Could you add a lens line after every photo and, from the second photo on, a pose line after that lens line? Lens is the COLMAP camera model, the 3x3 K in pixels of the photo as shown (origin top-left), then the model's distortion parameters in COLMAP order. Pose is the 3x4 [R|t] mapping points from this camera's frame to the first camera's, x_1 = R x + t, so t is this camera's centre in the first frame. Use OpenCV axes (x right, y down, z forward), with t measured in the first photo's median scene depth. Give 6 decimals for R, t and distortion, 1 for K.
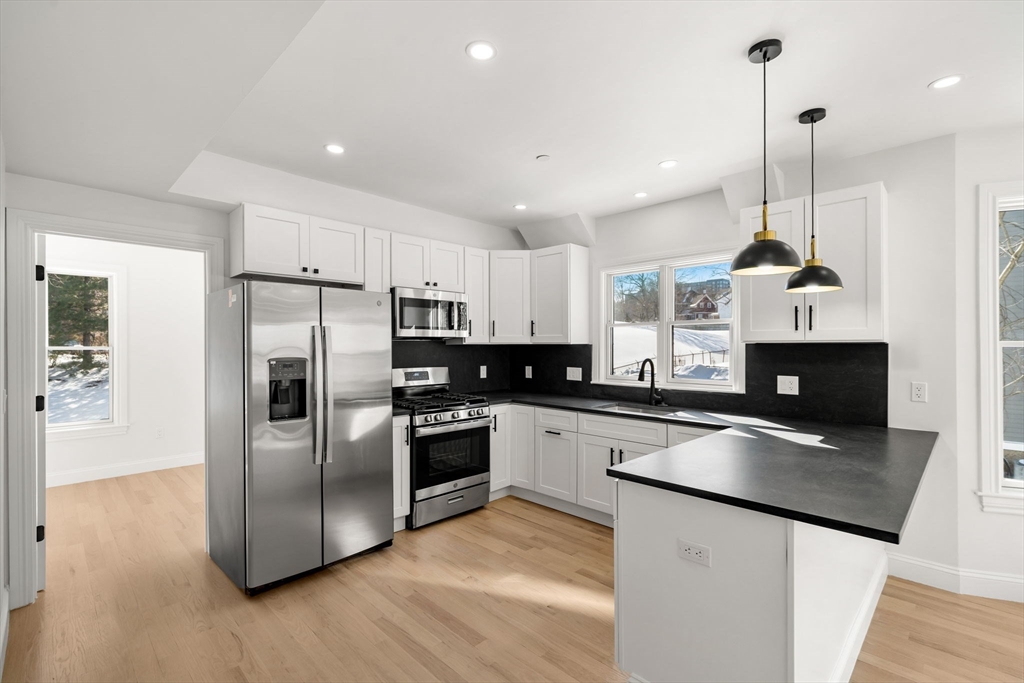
lens RADIAL K [[466.5, 0, 511.0], [0, 466.5, 342.8], [0, 0, 1]] dist [0.003029, -0.000727]
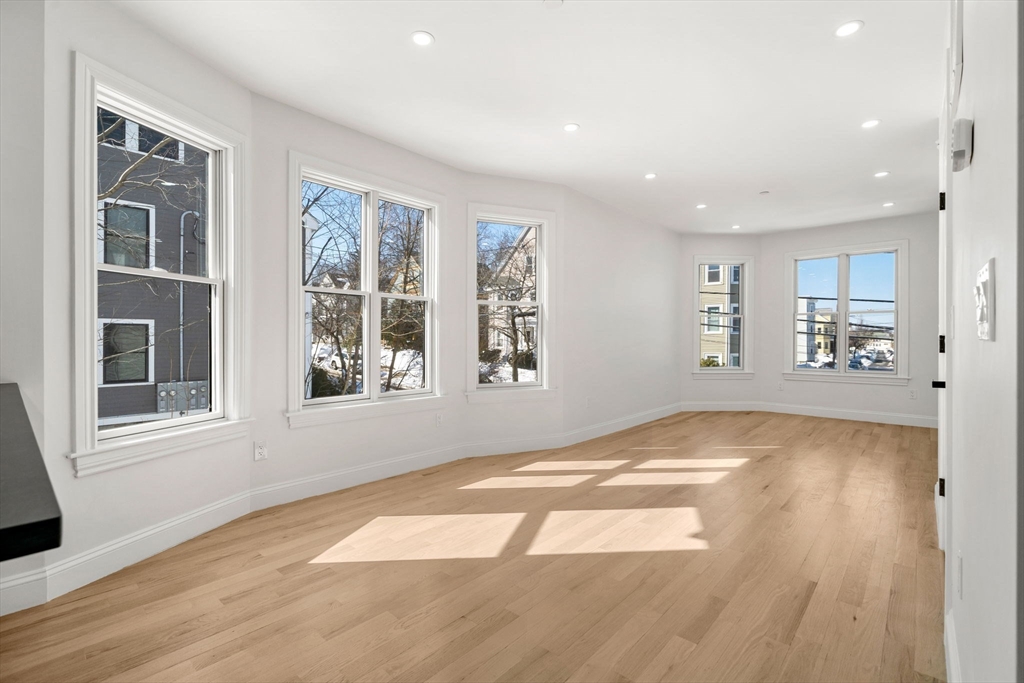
lens RADIAL K [[466.5, 0, 503.1], [0, 466.5, 339.7], [0, 0, 1]] dist [0.003029, -0.000727]
pose [[-0.045603, 0.000613, 0.998959, 0.146853], [-0.009104, 0.999958, -0.001029, 0.089739], [-0.998918, -0.009141, -0.045596, 0.236014]]
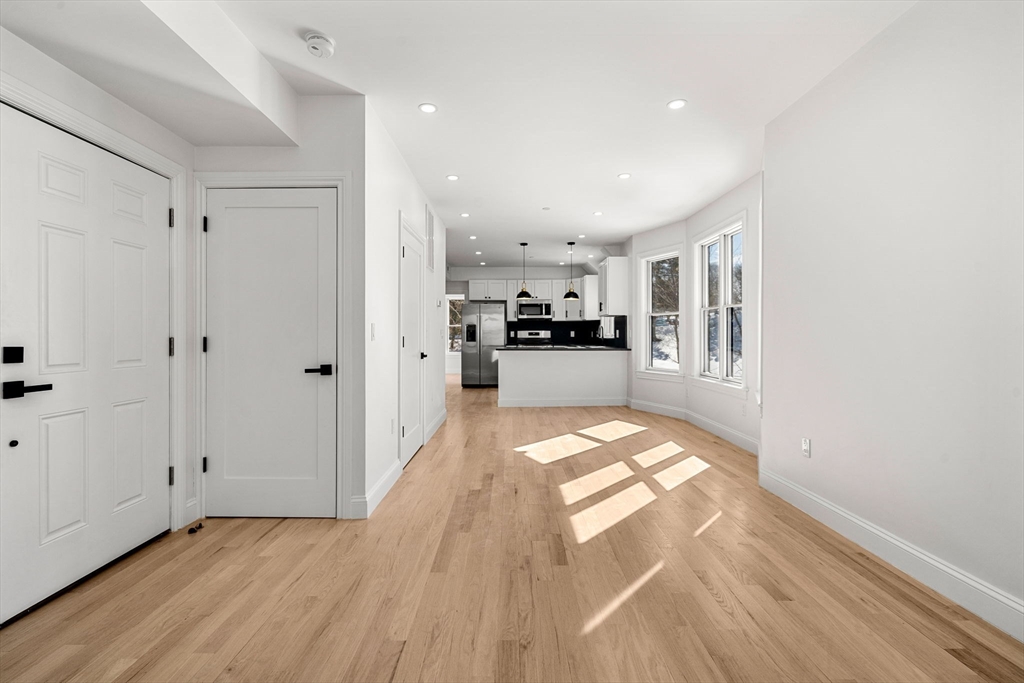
lens RADIAL K [[466.5, 0, 510.5], [0, 466.5, 336.3], [0, 0, 1]] dist [0.003029, -0.000727]
pose [[0.704090, 0.001553, -0.710109, 1.669146], [0.005923, 0.999950, 0.008060, 0.069658], [0.710086, -0.009881, 0.704045, -0.961291]]
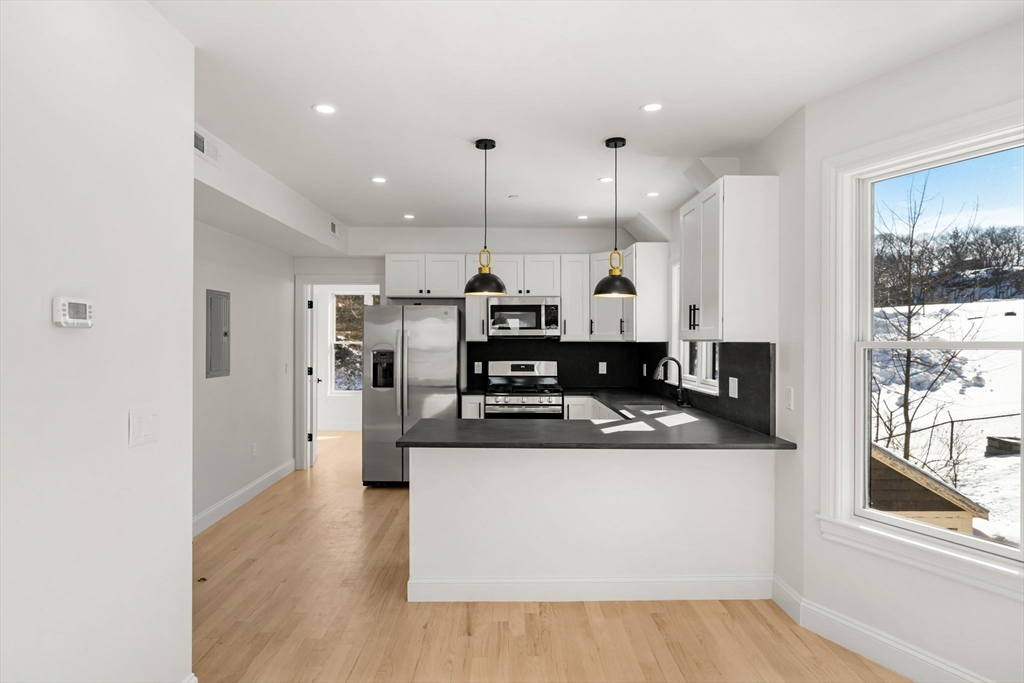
lens RADIAL K [[596.3, 0, 510.2], [0, 596.3, 341.1], [0, 0, 1]] dist [-0.004423, 0.000266]
pose [[0.709776, 0.003006, -0.704421, 0.961632], [0.001841, 0.999980, 0.006123, -0.008149], [0.704425, -0.005642, 0.709756, -0.131674]]
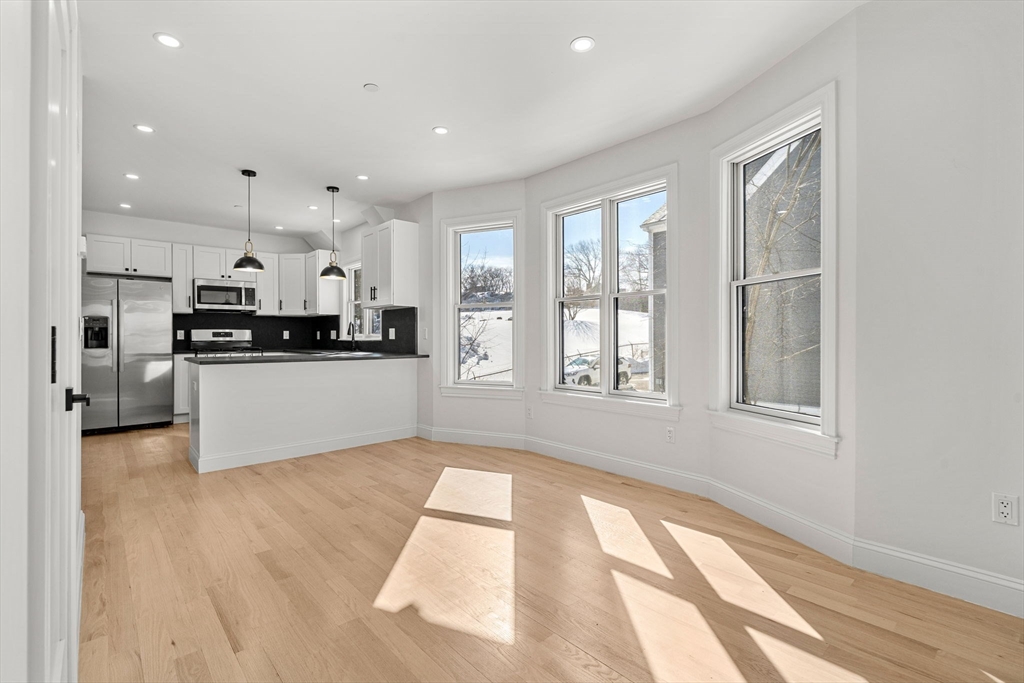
lens RADIAL K [[466.5, 0, 502.8], [0, 466.5, 336.7], [0, 0, 1]] dist [0.003029, -0.000727]
pose [[0.997292, -0.002469, -0.073506, 0.971361], [0.002916, 0.999978, 0.005972, 0.080357], [0.073490, -0.006171, 0.997277, -0.582703]]
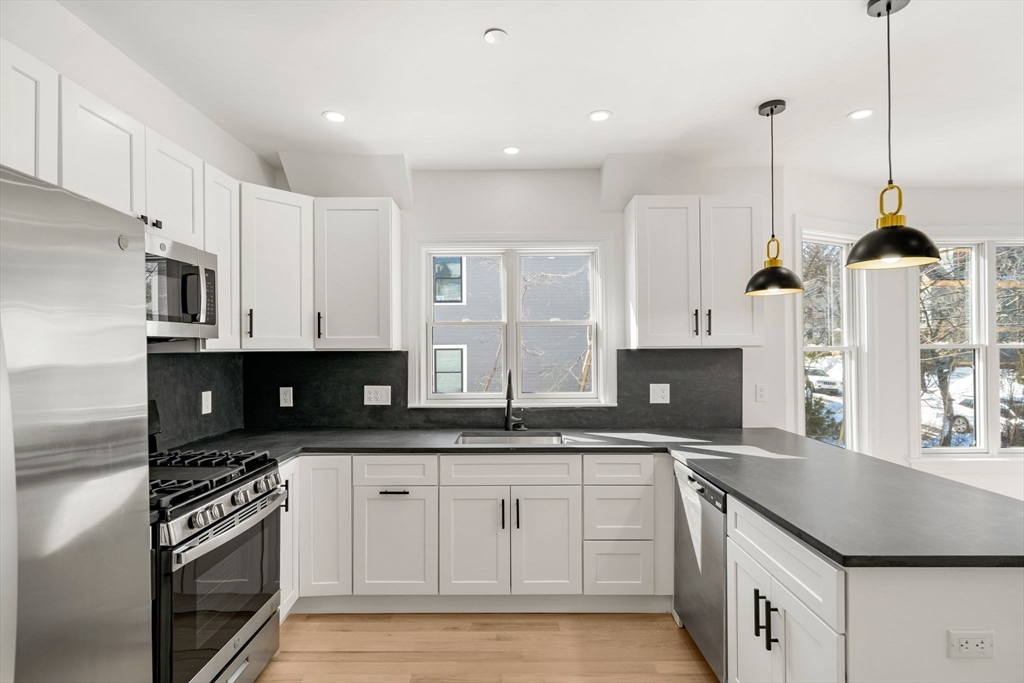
lens RADIAL K [[506.3, 0, 513.2], [0, 506.3, 344.3], [0, 0, 1]] dist [-0.001837, 0.001399]
pose [[0.705533, 0.003963, 0.708666, -0.292809], [0.000485, 0.999981, -0.006075, -0.002183], [-0.708677, 0.004630, 0.705518, 0.426618]]
